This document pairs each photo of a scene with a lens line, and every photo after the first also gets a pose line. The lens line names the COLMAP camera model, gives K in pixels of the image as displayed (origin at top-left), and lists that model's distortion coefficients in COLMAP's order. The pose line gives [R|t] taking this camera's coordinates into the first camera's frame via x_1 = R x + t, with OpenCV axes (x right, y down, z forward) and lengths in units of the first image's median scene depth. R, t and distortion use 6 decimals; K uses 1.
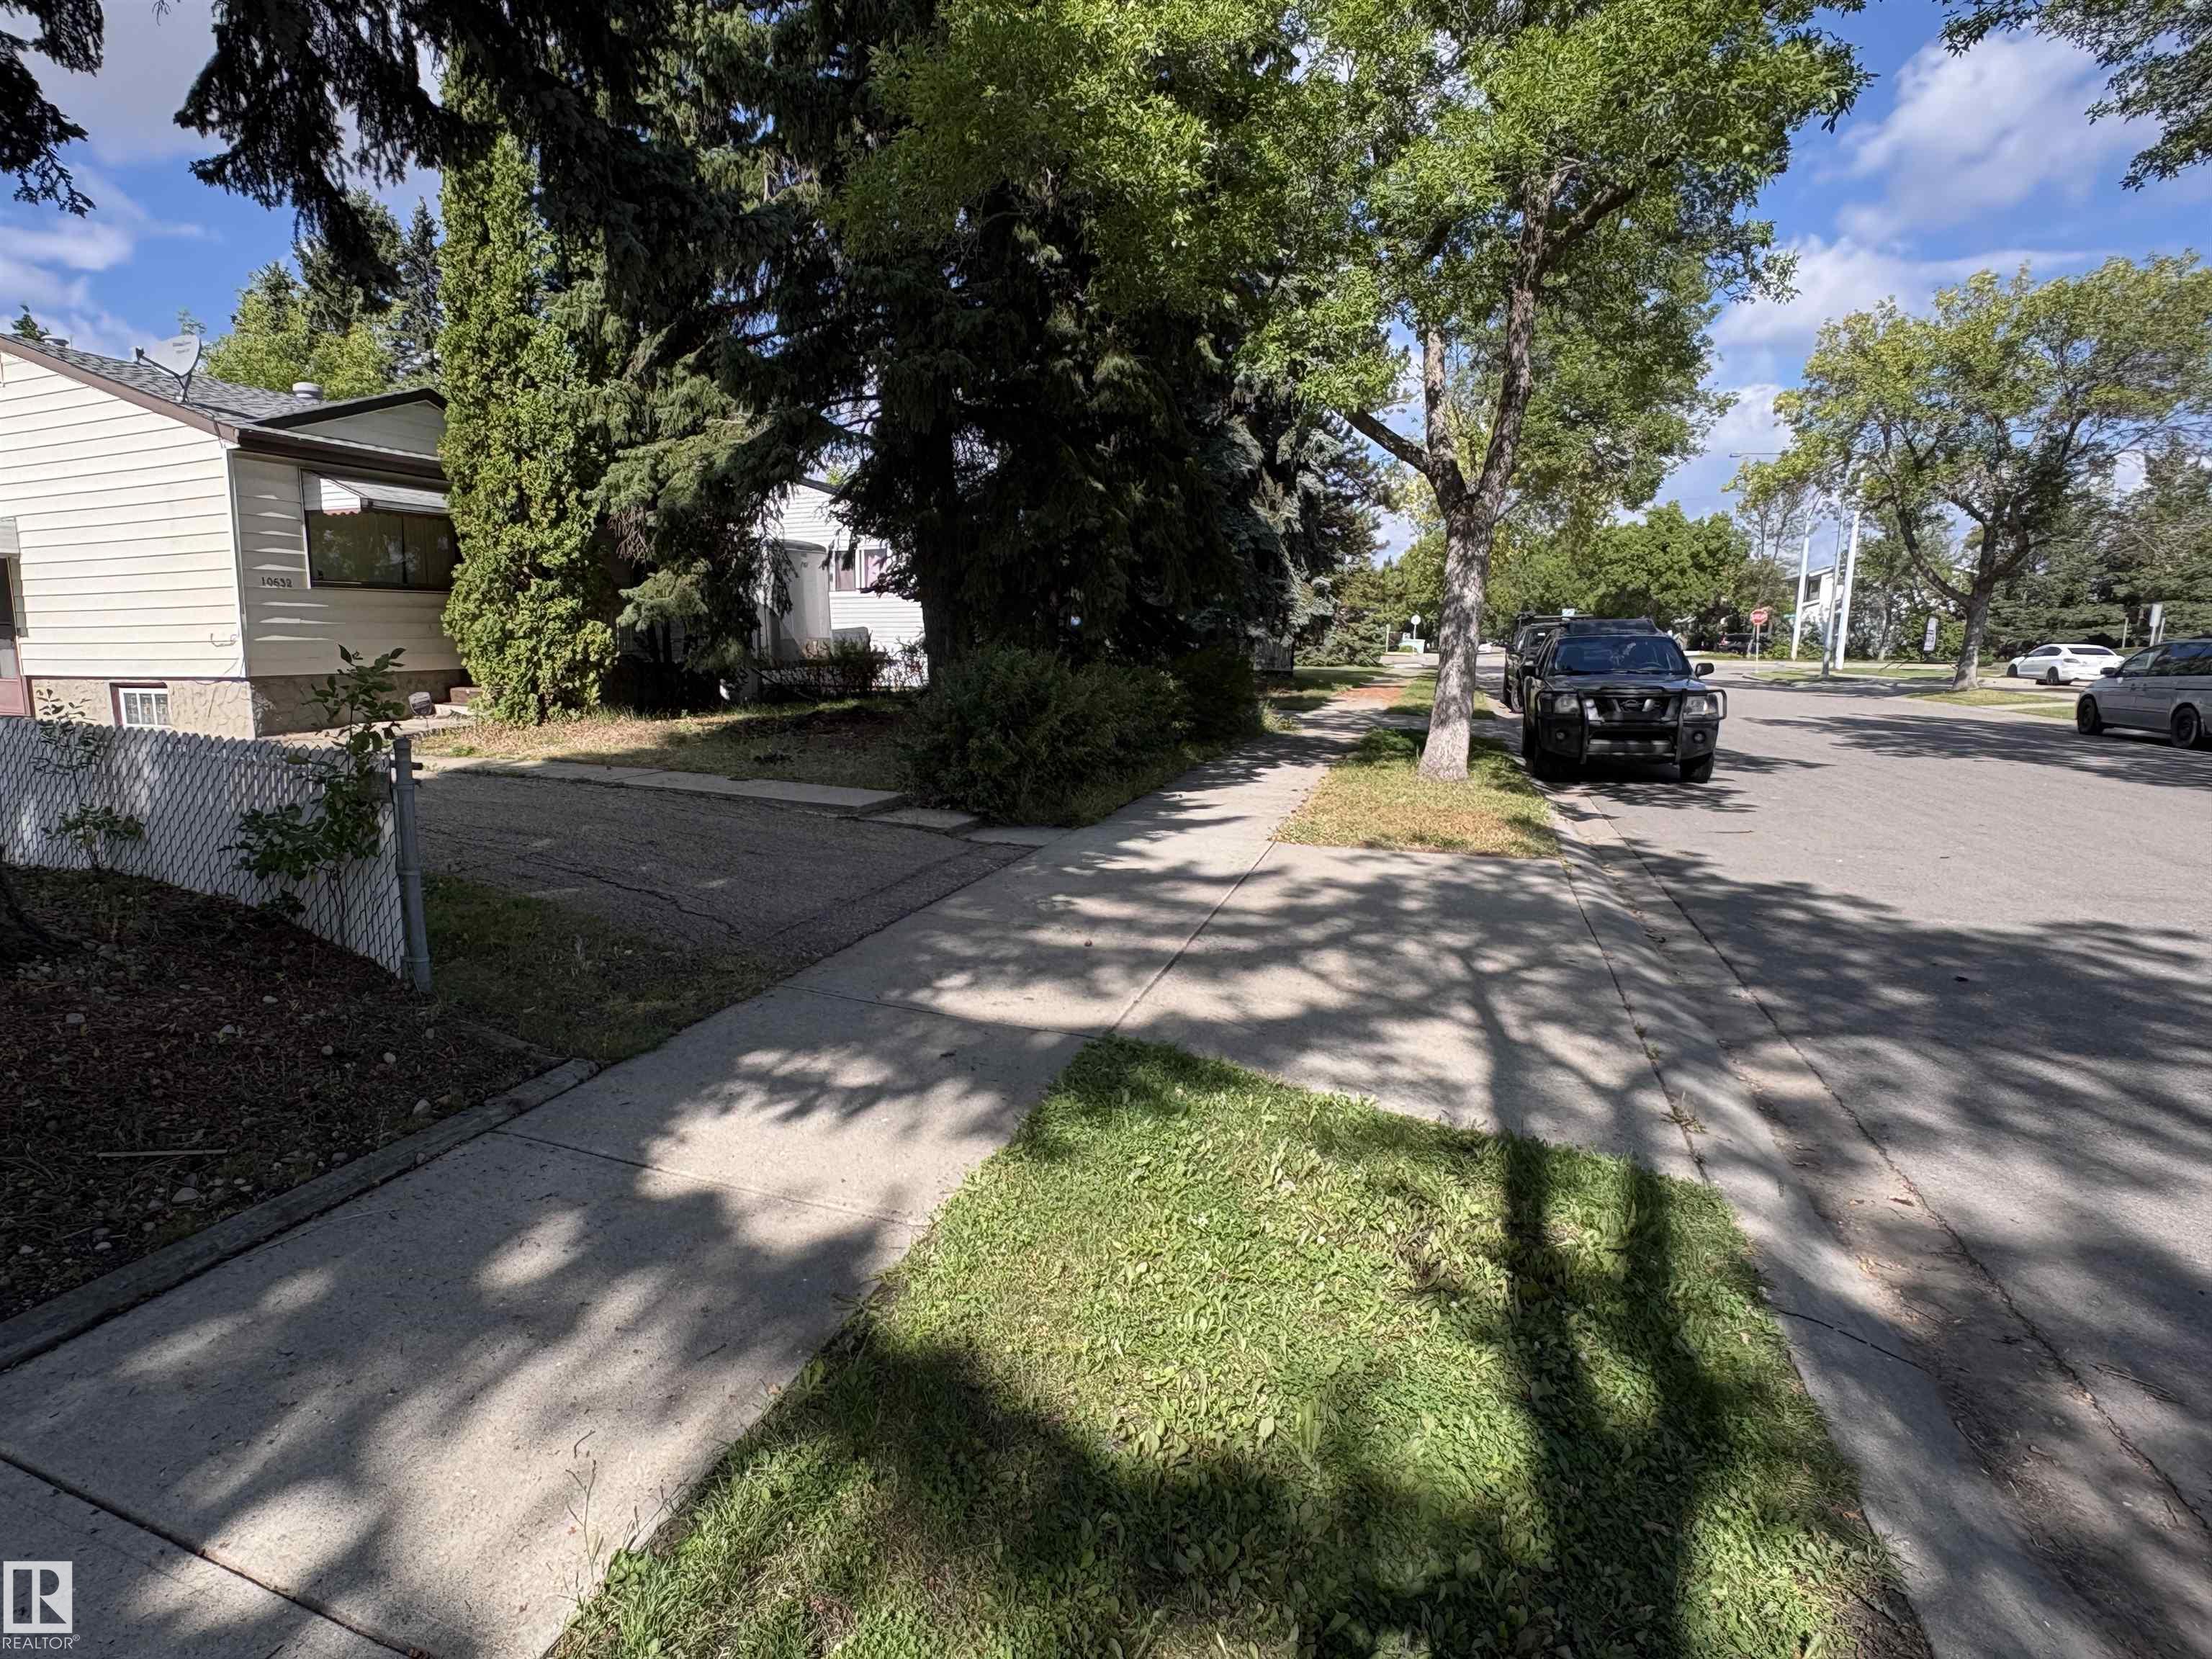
lens RADIAL K [[1136.2, 0, 962.3], [0, 1136.2, 826.2], [0, 0, 1]] dist [-0.069950, 0.033284]
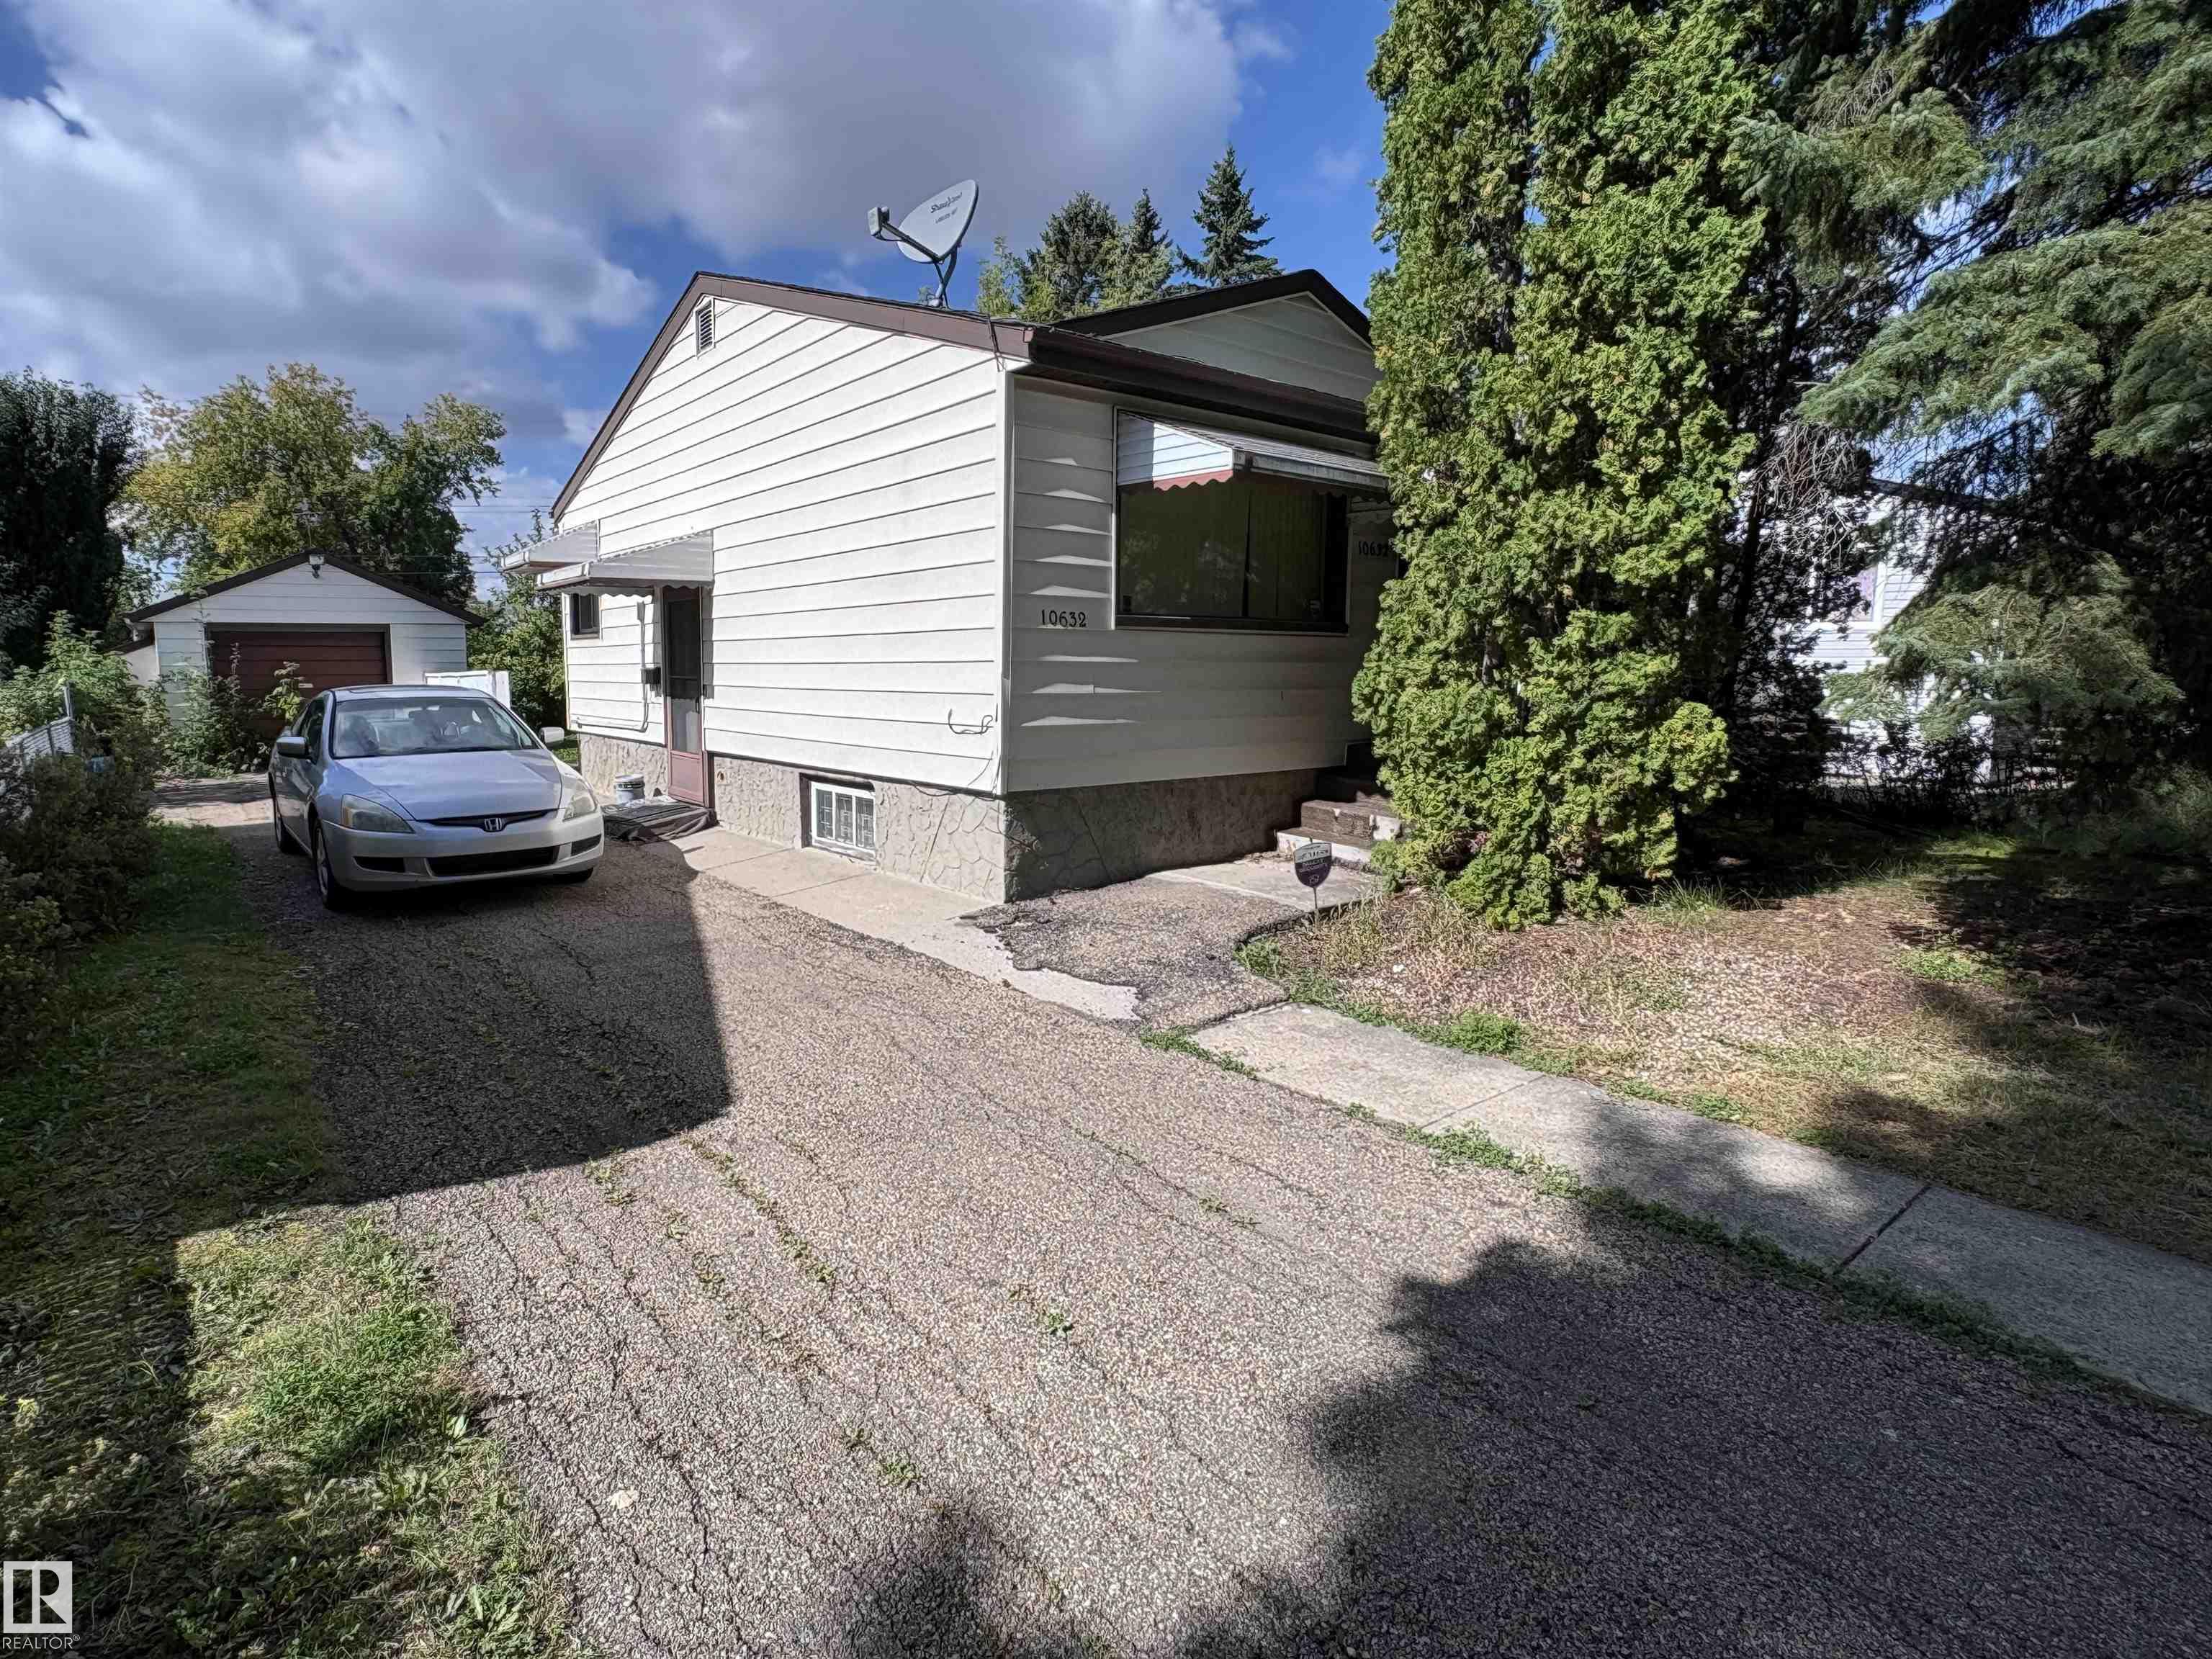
lens RADIAL K [[1136.2, 0, 962.3], [0, 1136.2, 826.2], [0, 0, 1]] dist [-0.069950, 0.033284]
pose [[0.859997, 0.074285, -0.504864, -0.367106], [-0.086419, 0.996259, -0.000620, -0.112276], [0.502929, 0.044163, 0.863199, 0.492950]]
